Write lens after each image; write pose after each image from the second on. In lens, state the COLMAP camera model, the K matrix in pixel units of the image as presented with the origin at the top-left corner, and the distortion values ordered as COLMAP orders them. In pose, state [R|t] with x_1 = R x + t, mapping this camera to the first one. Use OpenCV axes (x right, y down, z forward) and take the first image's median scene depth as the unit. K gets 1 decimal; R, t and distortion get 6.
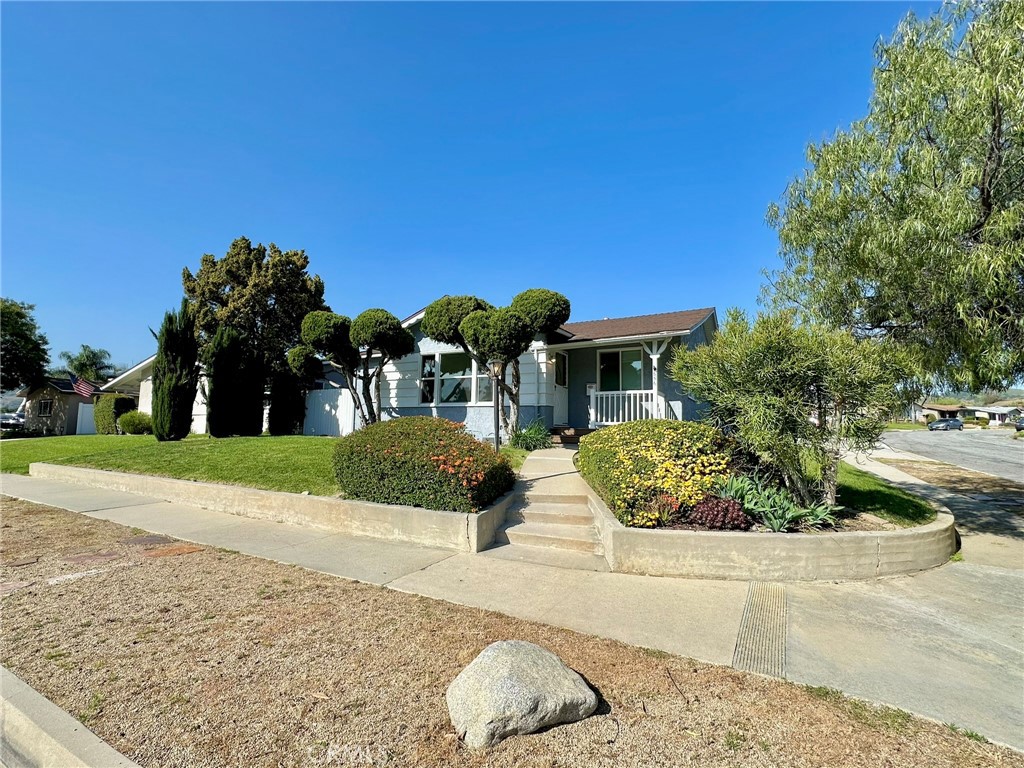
lens RADIAL K [[449.2, 0, 513.6], [0, 449.2, 389.7], [0, 0, 1]] dist [0.000429, -0.000043]
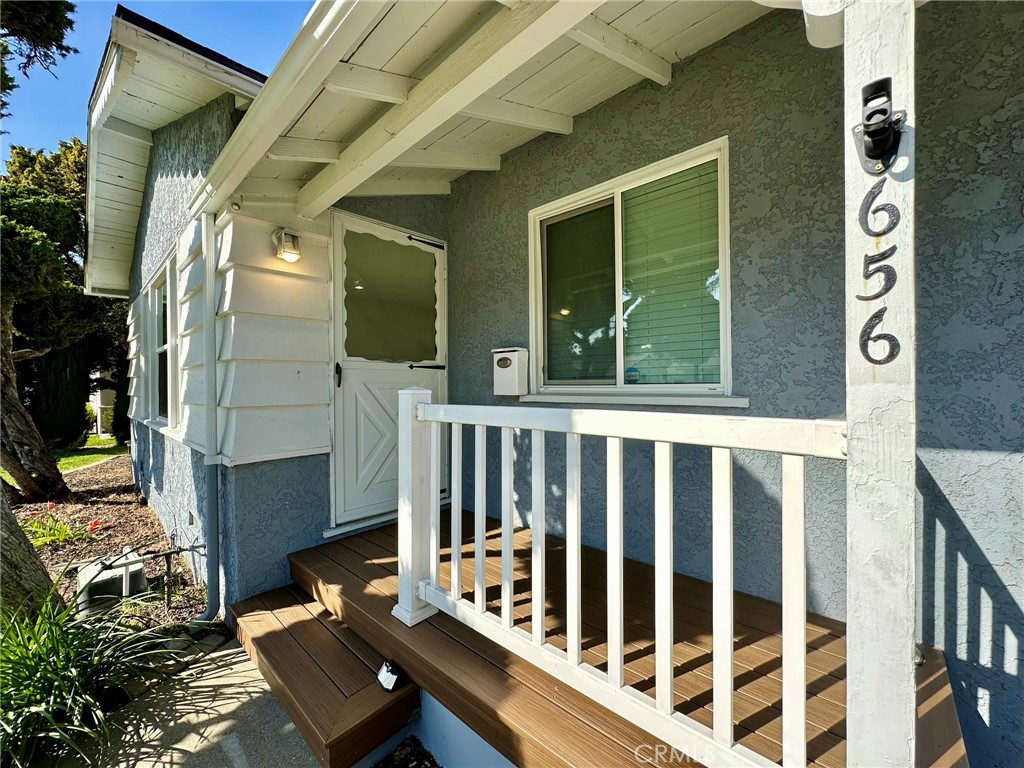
lens RADIAL K [[408.7, 0, 512.3], [0, 408.7, 379.8], [0, 0, 1]] dist [-0.003782, 0.001925]
pose [[0.970004, -0.025830, -0.241712, 0.248210], [0.044746, 0.996320, 0.073101, -0.013638], [0.238934, -0.081724, 0.967591, 0.839789]]
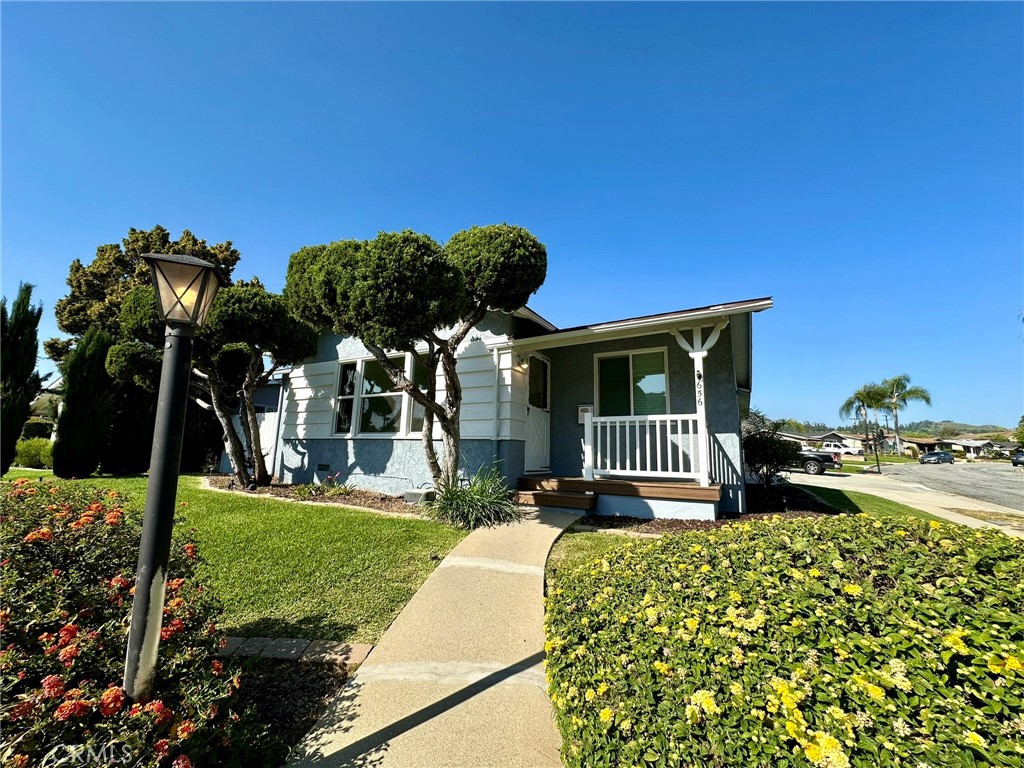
lens RADIAL K [[408.7, 0, 511.7], [0, 408.7, 387.6], [0, 0, 1]] dist [-0.003782, 0.001925]
pose [[0.999951, 0.008219, -0.005489, 0.075632], [-0.008630, 0.996798, -0.079492, 0.009584], [0.004818, 0.079535, 0.996820, 0.448592]]
